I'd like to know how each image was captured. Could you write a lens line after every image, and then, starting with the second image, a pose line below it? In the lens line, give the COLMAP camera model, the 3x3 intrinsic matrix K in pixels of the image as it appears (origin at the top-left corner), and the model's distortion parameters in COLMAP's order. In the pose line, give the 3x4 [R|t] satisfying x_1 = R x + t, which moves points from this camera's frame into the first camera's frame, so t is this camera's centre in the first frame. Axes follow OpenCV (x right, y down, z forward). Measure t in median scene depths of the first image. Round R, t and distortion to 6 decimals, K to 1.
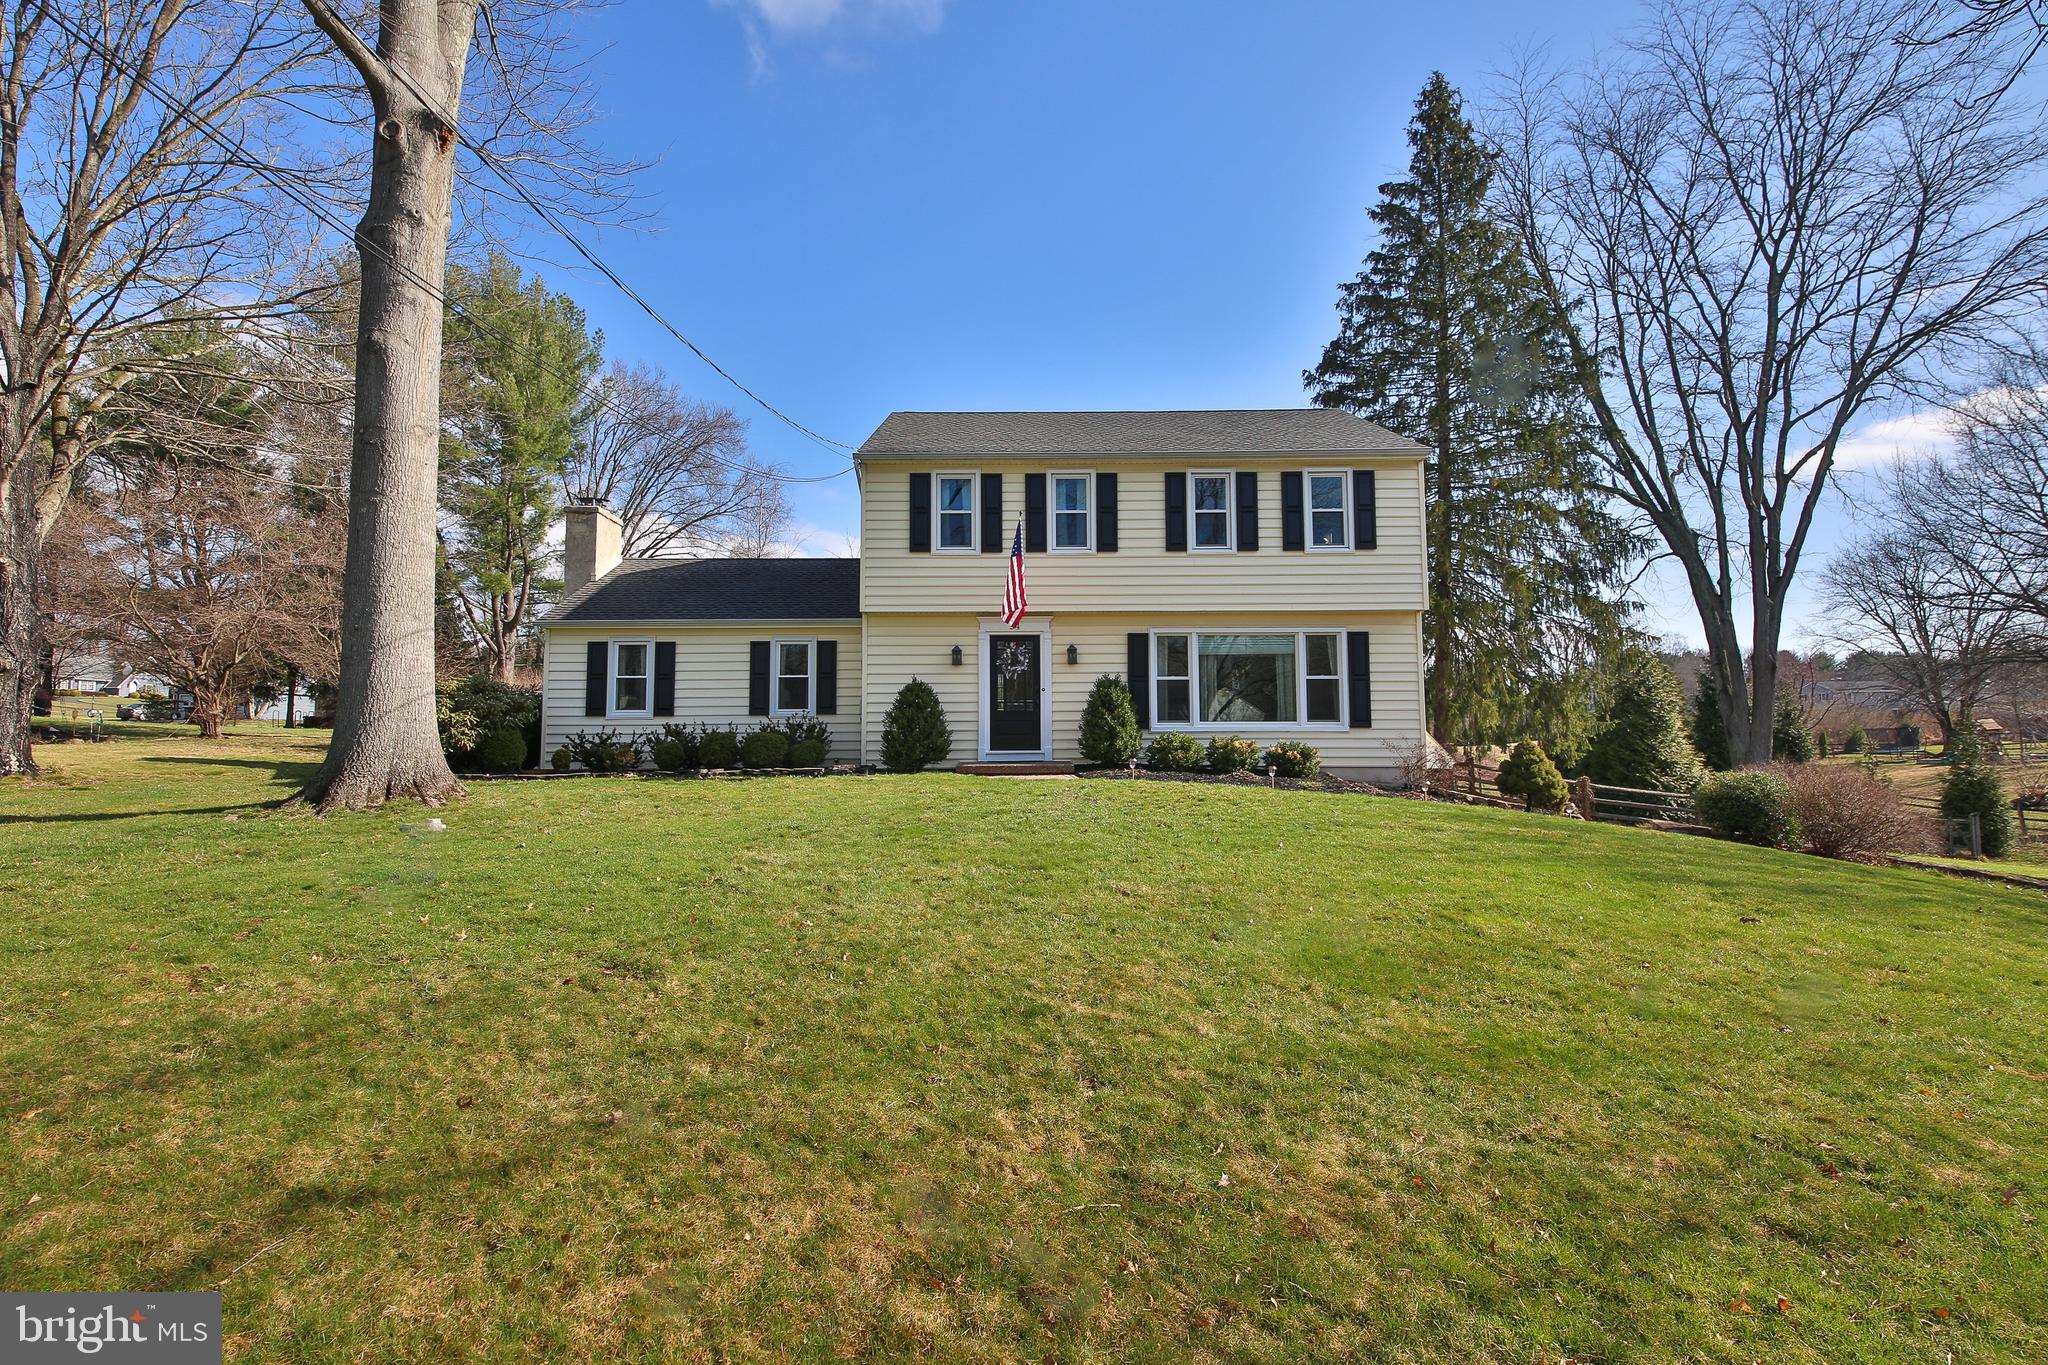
lens RADIAL K [[932.3, 0, 1050.4], [0, 932.3, 682.7], [0, 0, 1]] dist [0.004018, -0.004477]
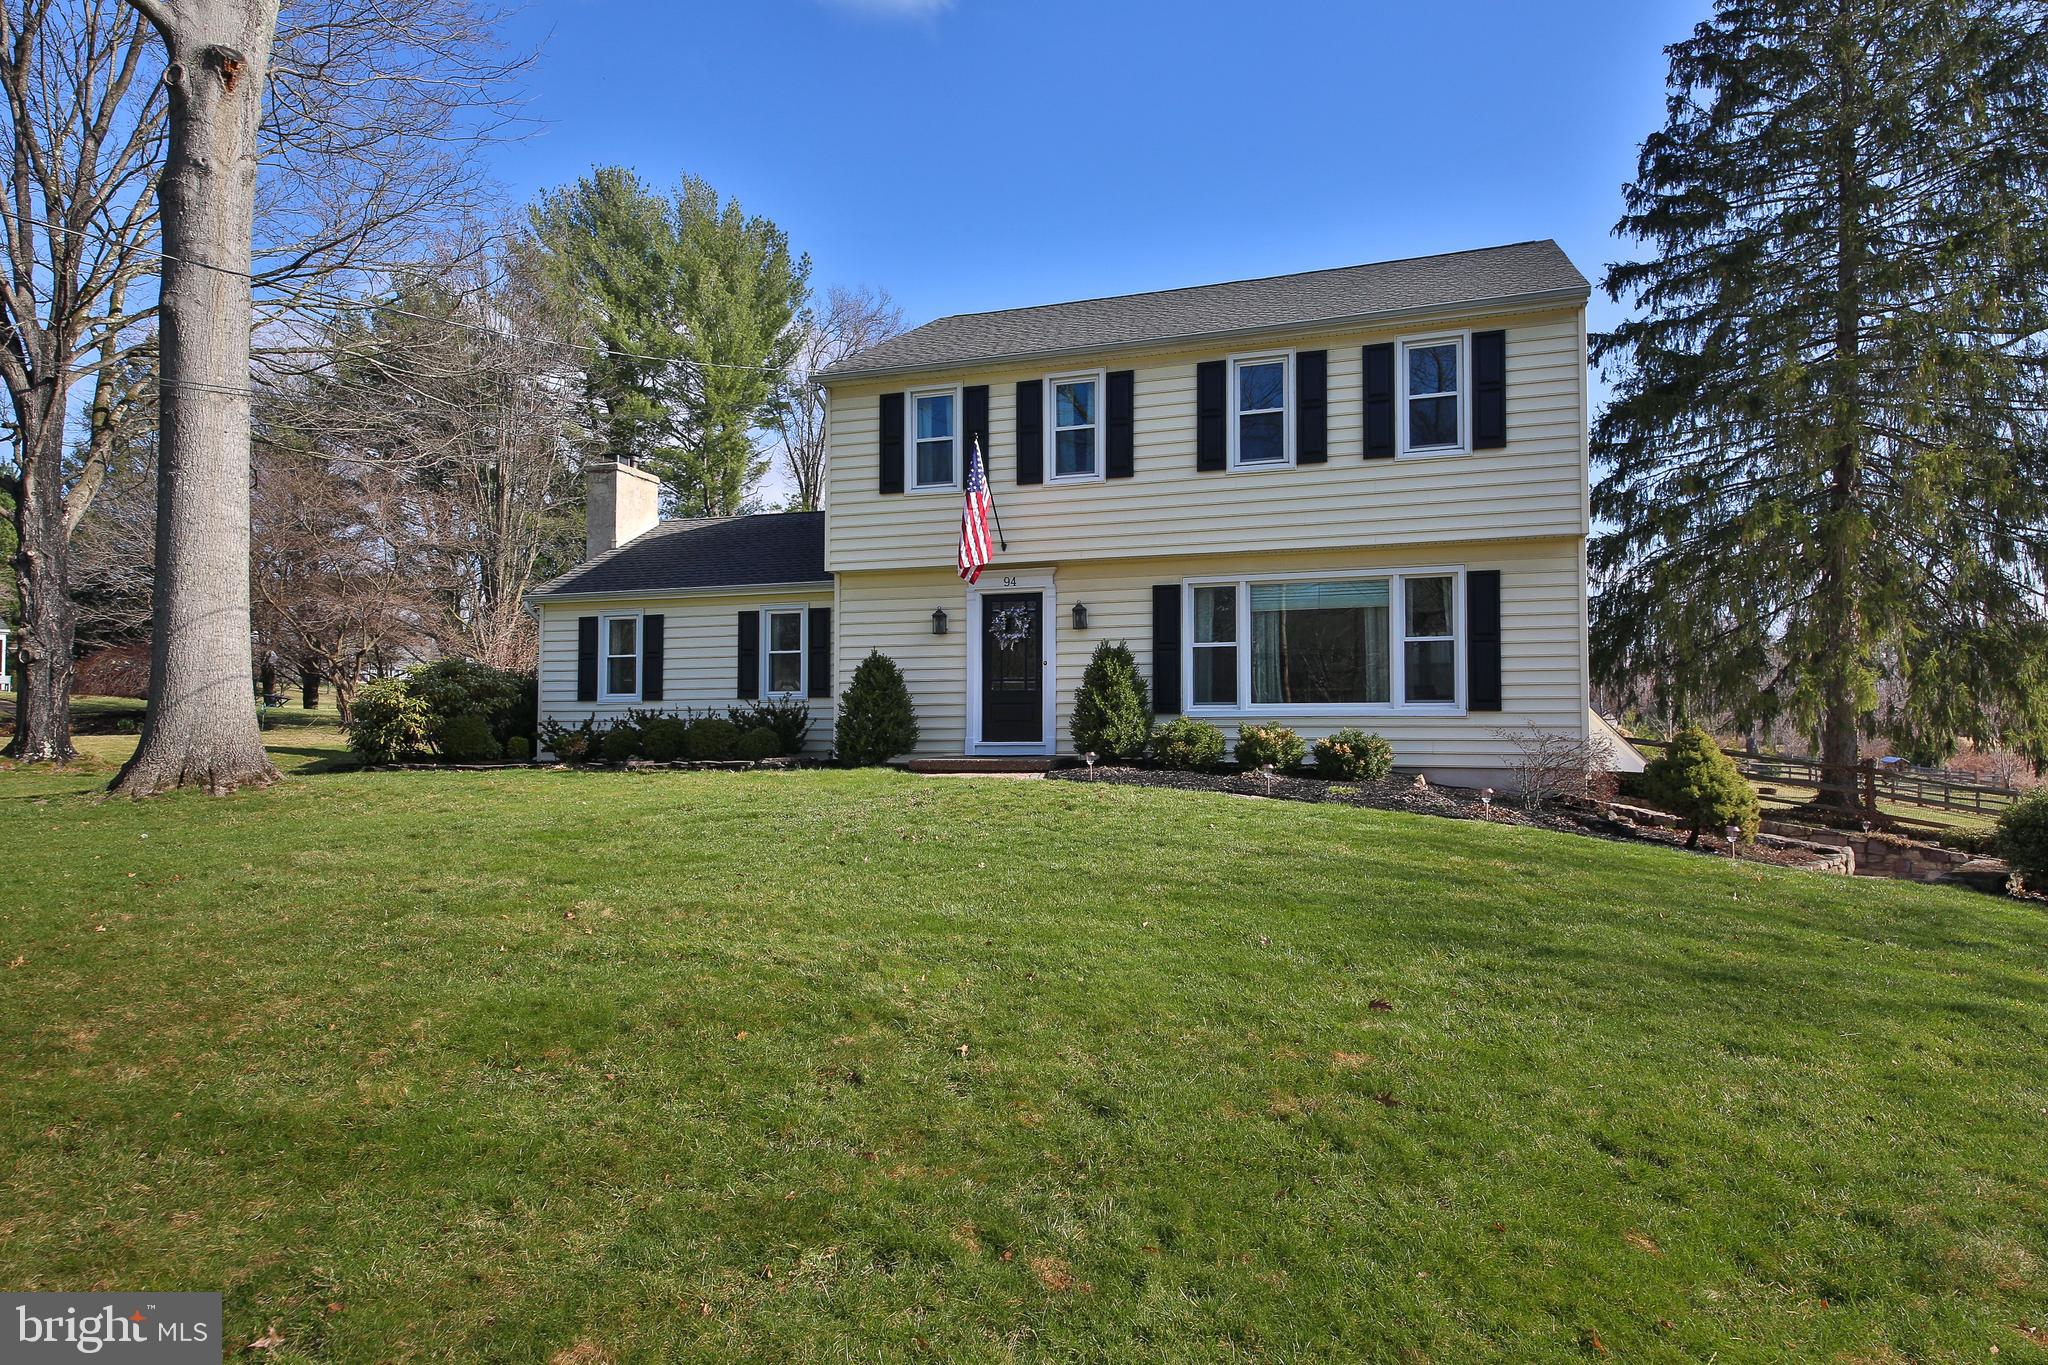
lens RADIAL K [[1187.4, 0, 1036.6], [0, 1187.4, 692.9], [0, 0, 1]] dist [0.021518, -0.005357]
pose [[0.947830, -0.008133, -0.318673, 0.298041], [0.017358, 0.999508, 0.026117, 0.006477], [0.318304, -0.030286, 0.947505, 0.067960]]
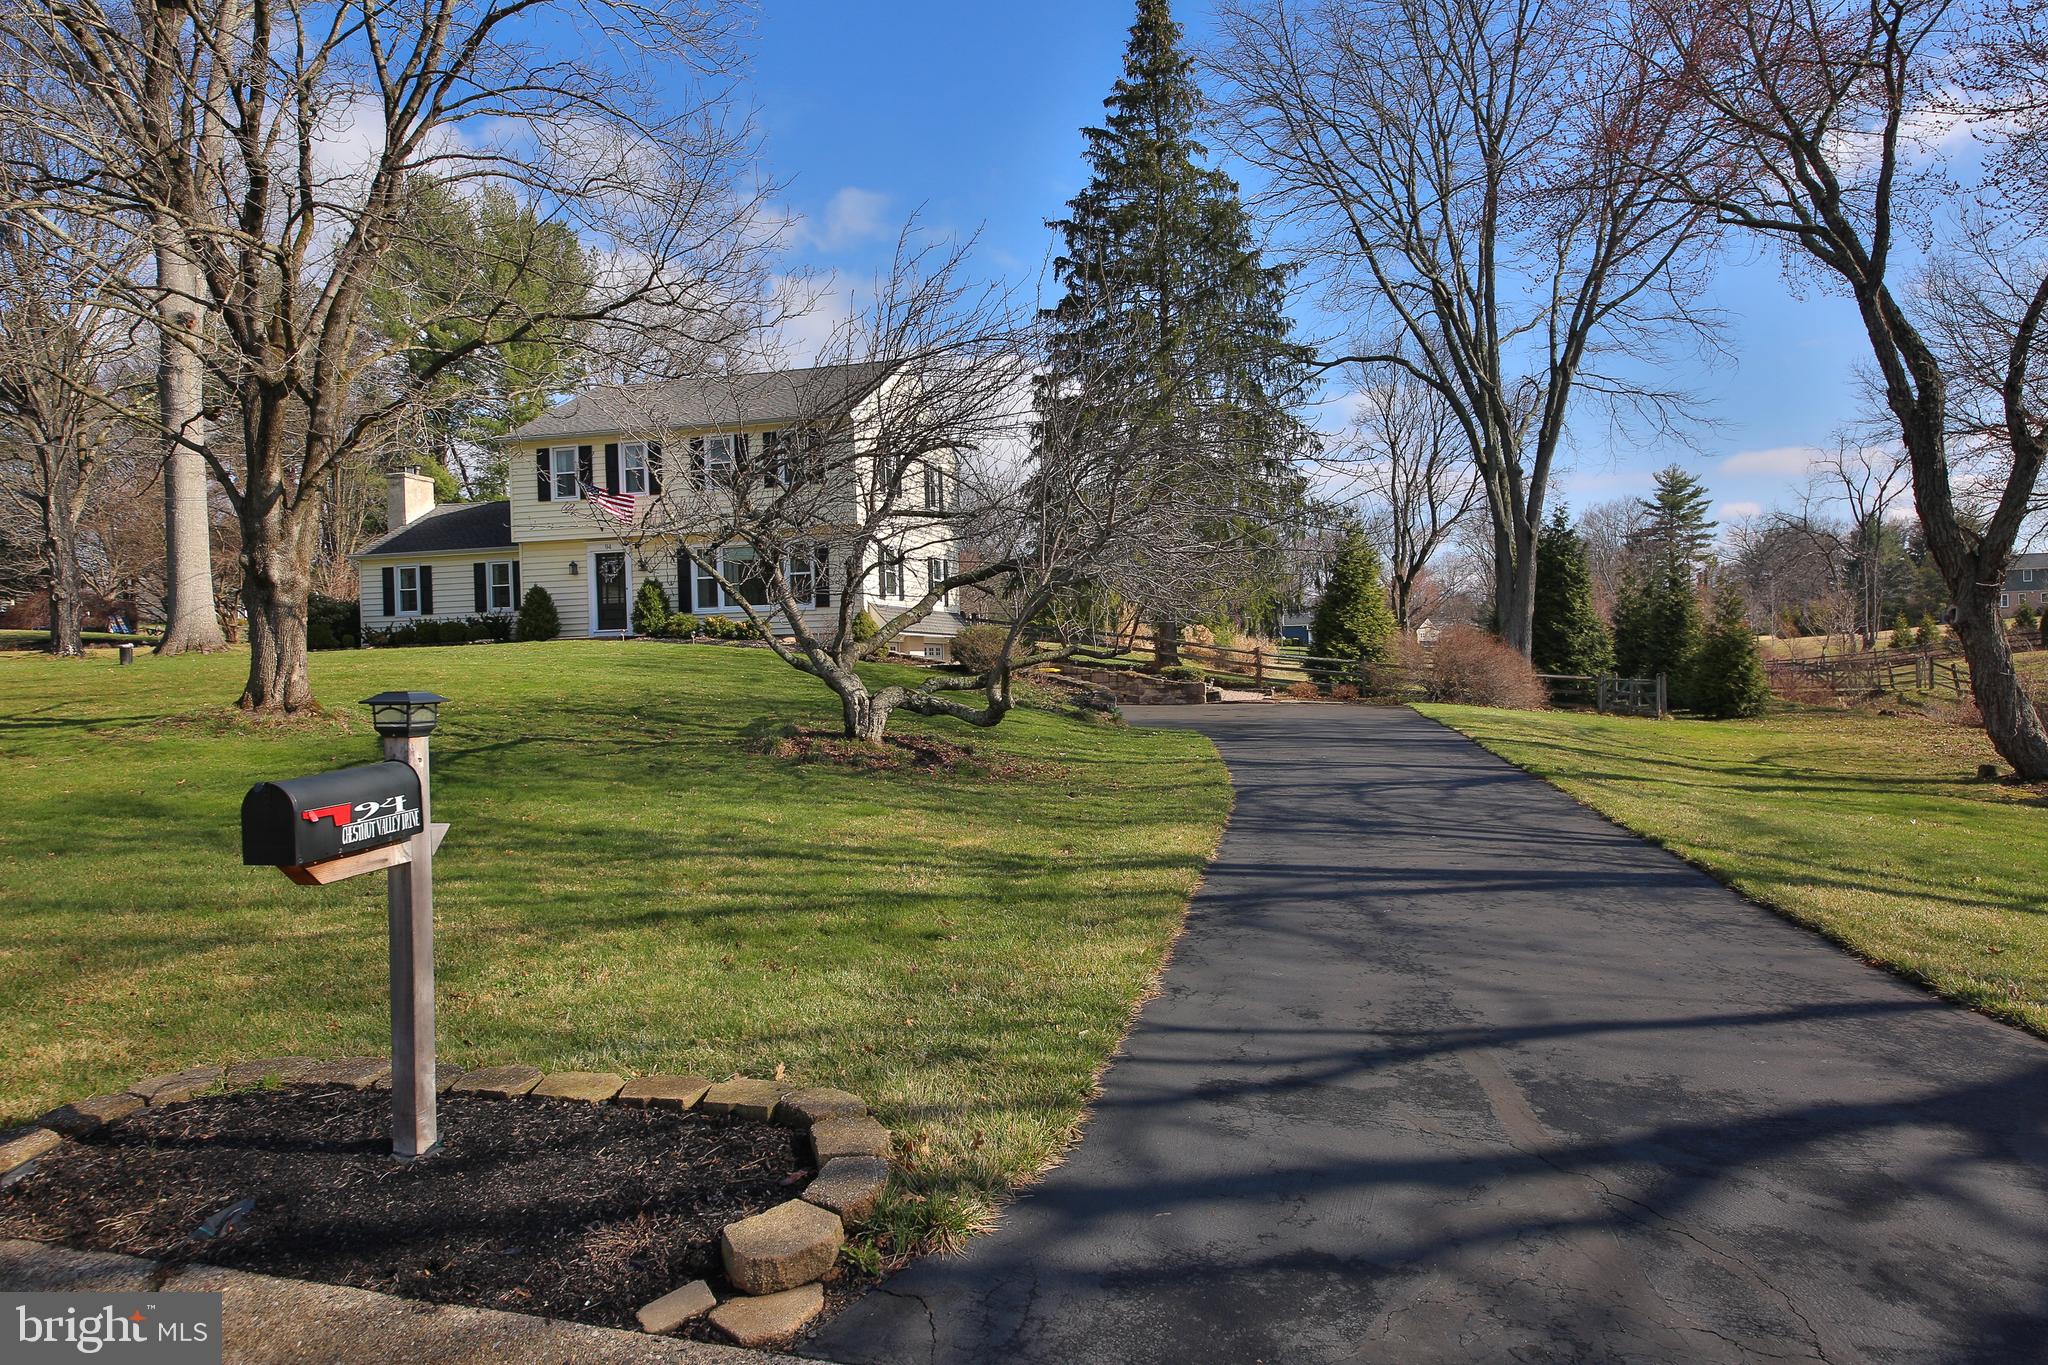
lens RADIAL K [[1191.3, 0, 1012.1], [0, 1191.3, 670.5], [0, 0, 1]] dist [0.017606, -0.004696]
pose [[0.970125, -0.019795, -0.241799, 1.059757], [0.038841, 0.996482, 0.074259, 0.020406], [0.239478, -0.081432, 0.967481, -0.725113]]
